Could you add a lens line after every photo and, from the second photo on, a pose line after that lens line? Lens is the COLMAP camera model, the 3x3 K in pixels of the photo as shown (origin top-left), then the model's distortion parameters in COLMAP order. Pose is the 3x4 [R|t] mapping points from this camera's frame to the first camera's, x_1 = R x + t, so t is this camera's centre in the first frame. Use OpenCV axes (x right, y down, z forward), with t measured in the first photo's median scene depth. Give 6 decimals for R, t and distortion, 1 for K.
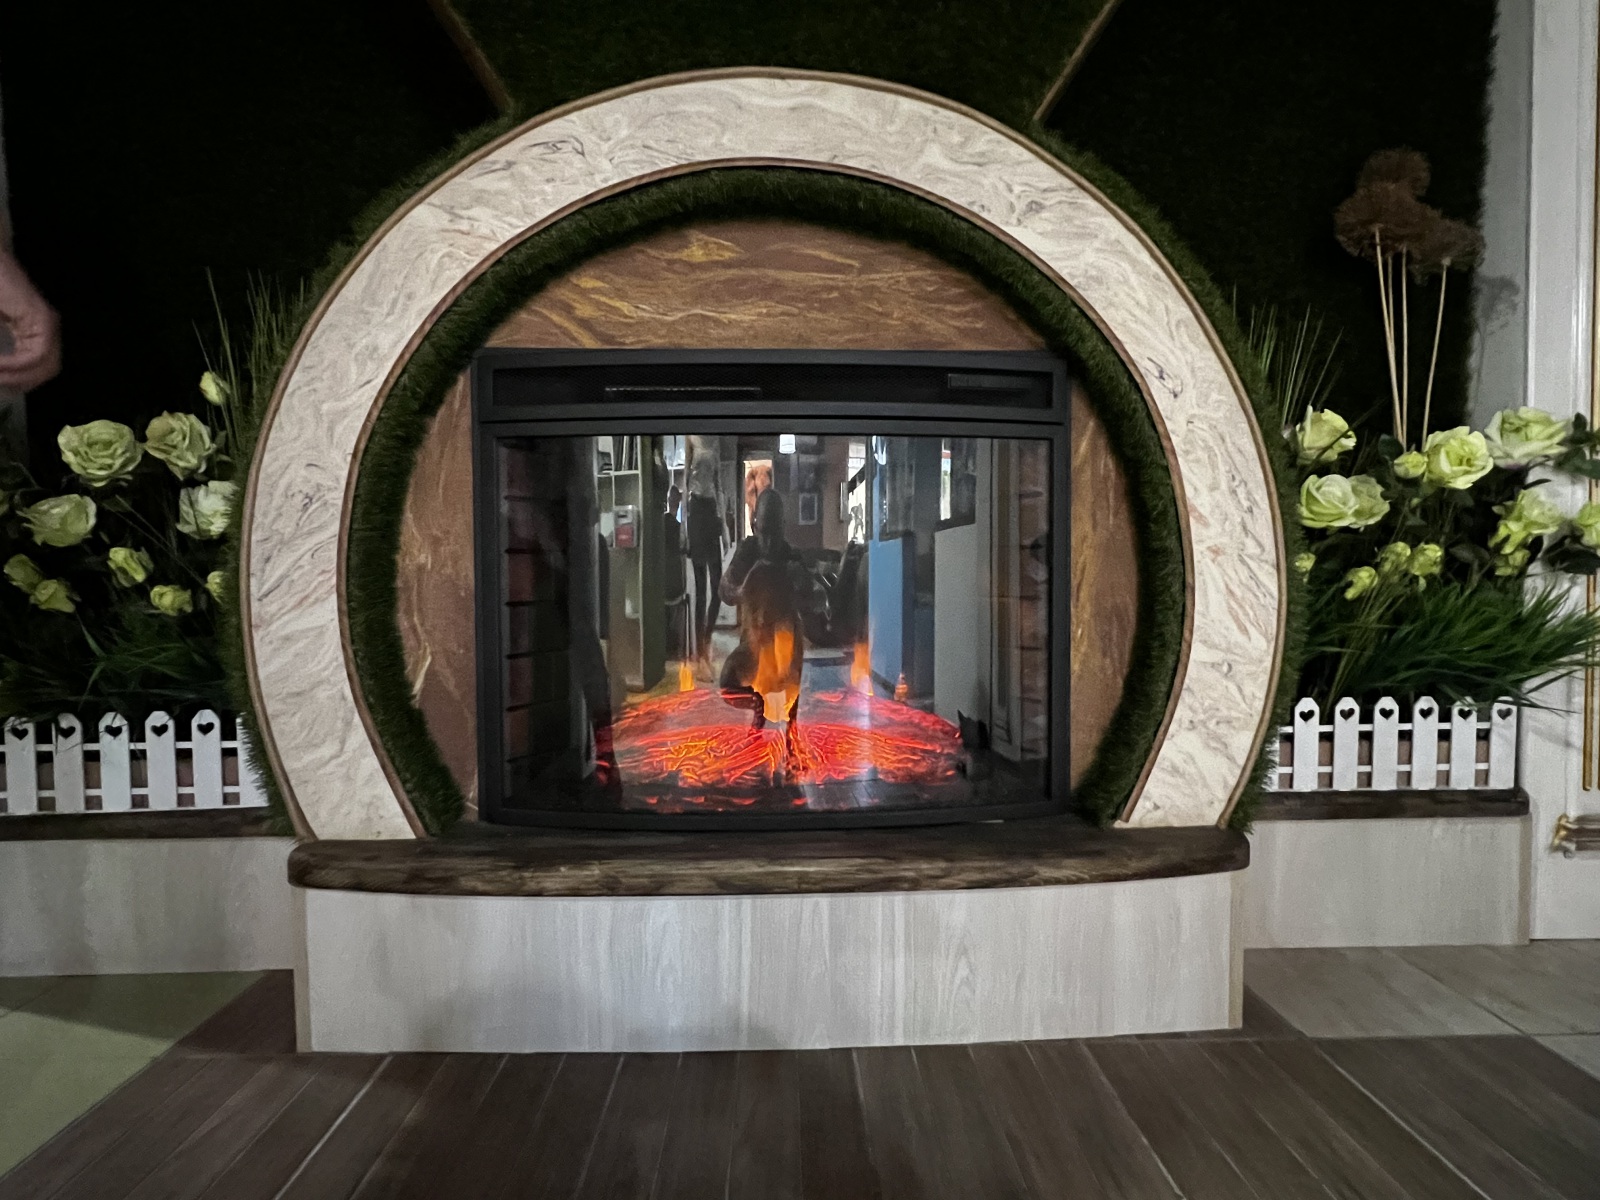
lens RADIAL K [[845.1, 0, 792.6], [0, 845.1, 599.5], [0, 0, 1]] dist [-0.002498, 0.002118]
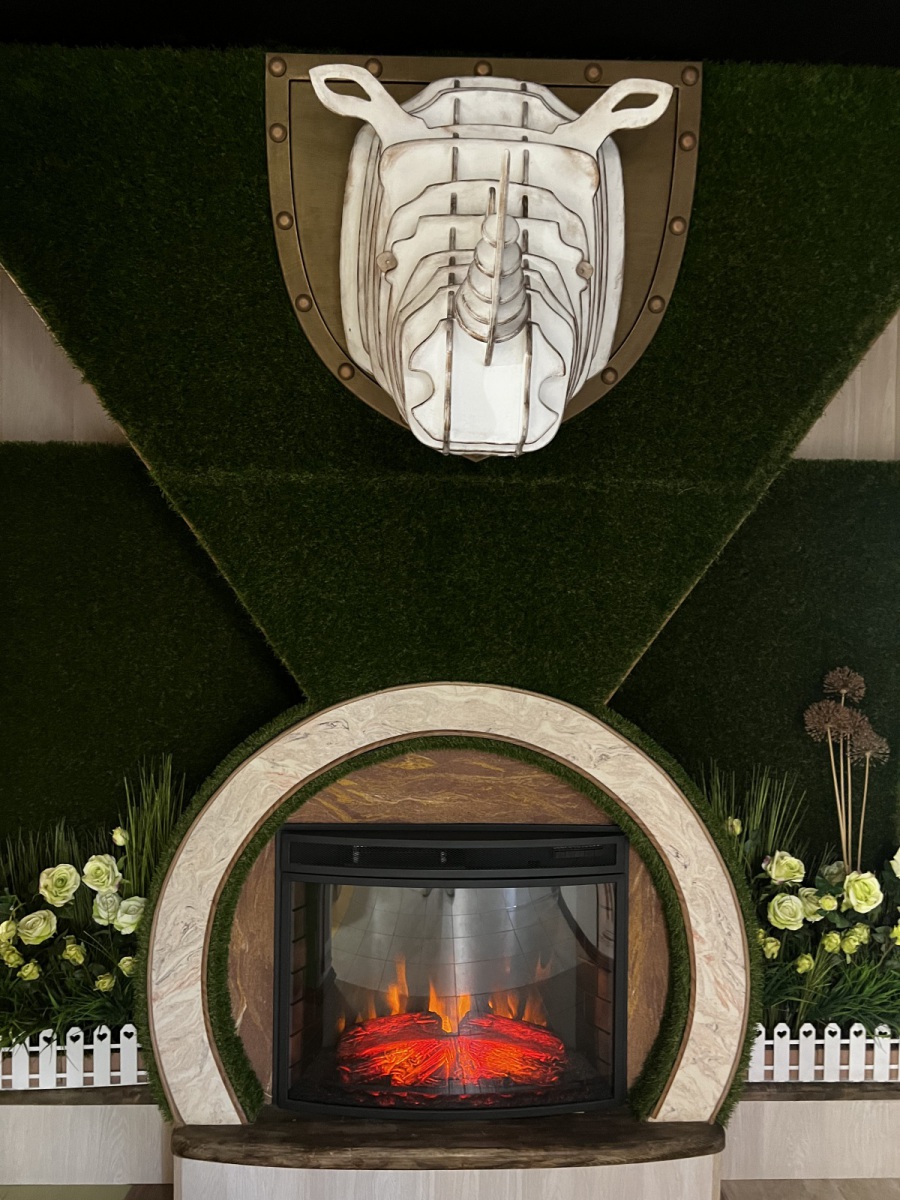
lens RADIAL K [[903.4, 0, 457.7], [0, 903.4, 601.1], [0, 0, 1]] dist [0.052627, -0.052009]
pose [[0.999827, 0.018221, -0.003728, -0.015037], [-0.018298, 0.999590, -0.022027, -0.729132], [0.003325, 0.022091, 0.999750, -0.865810]]
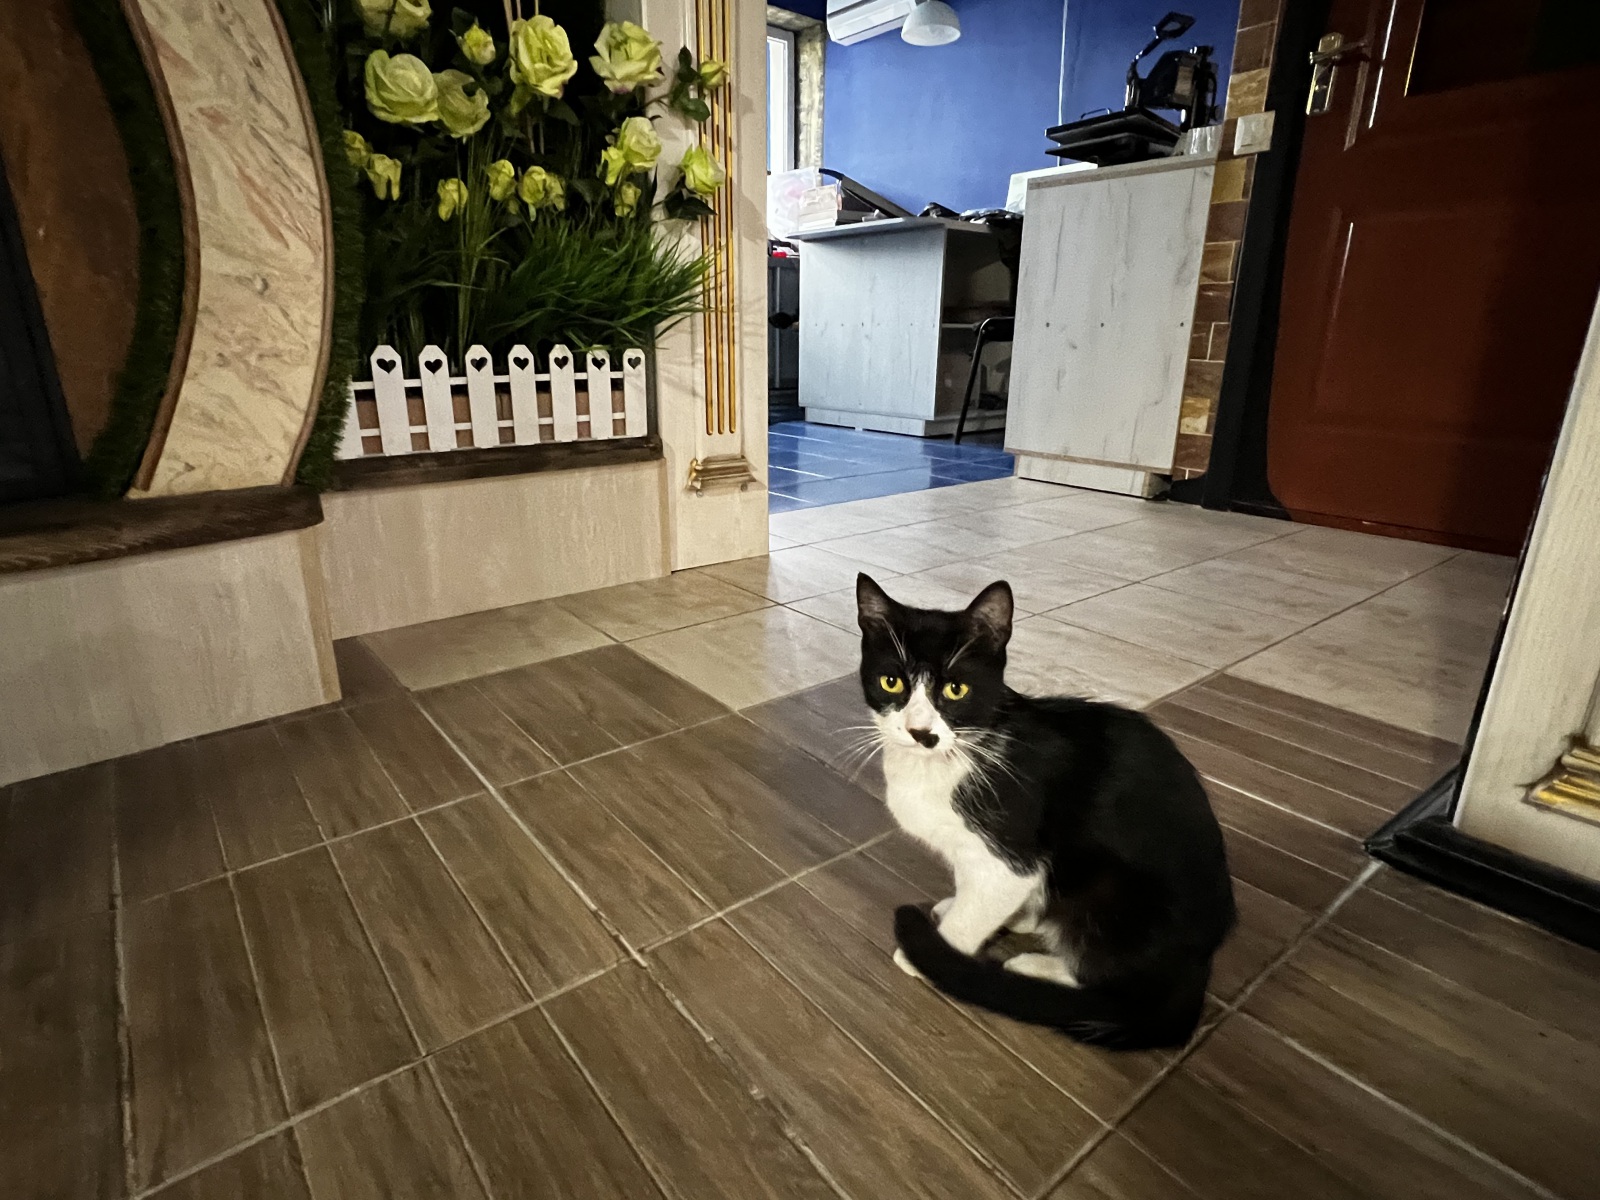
lens RADIAL K [[845.1, 0, 785.7], [0, 845.1, 602.6], [0, 0, 1]] dist [-0.002498, 0.002118]
pose [[0.800354, -0.175284, 0.573331, 0.400901], [0.008771, 0.959626, 0.281141, 0.149090], [-0.599463, -0.219983, 0.769579, 0.027544]]
